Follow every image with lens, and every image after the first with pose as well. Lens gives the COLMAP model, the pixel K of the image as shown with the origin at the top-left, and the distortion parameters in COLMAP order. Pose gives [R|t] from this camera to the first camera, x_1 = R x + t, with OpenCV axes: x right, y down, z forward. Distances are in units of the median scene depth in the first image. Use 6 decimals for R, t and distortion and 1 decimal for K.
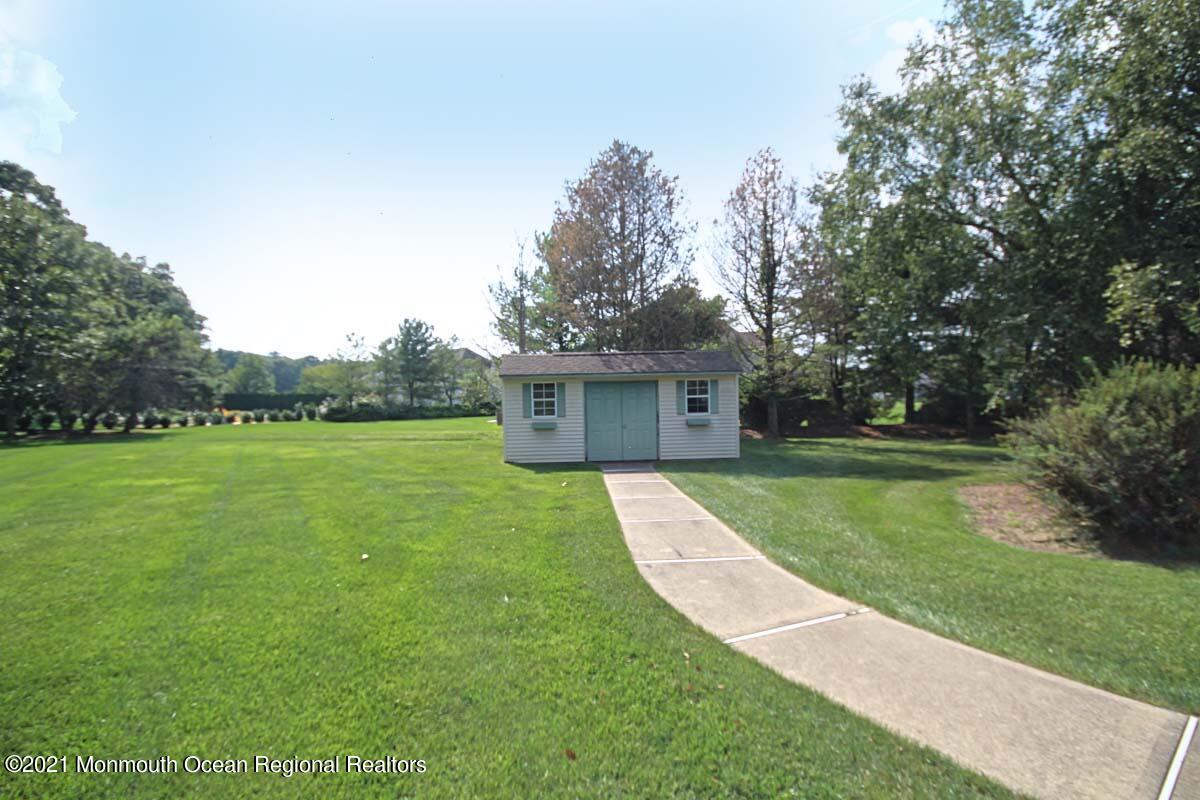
lens RADIAL K [[597.8, 0, 600.0], [0, 597.8, 400.0], [0, 0, 1]] dist [-0.000802, -0.000217]
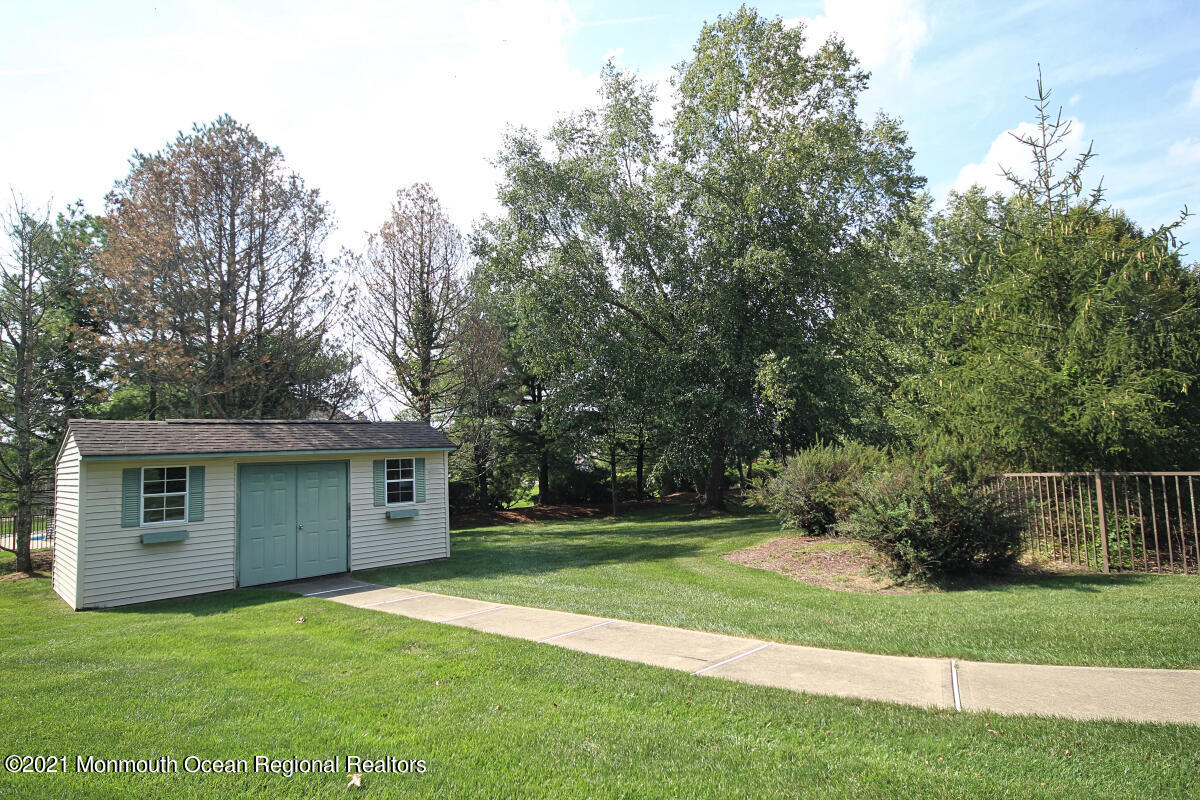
lens RADIAL K [[745.8, 0, 600.0], [0, 745.8, 400.0], [0, 0, 1]] dist [0.012637, 0.001432]
pose [[0.734620, 0.039973, 0.677301, -0.291958], [0.040690, 0.993870, -0.102790, 0.000297], [-0.677258, 0.103071, 0.728490, 0.127225]]
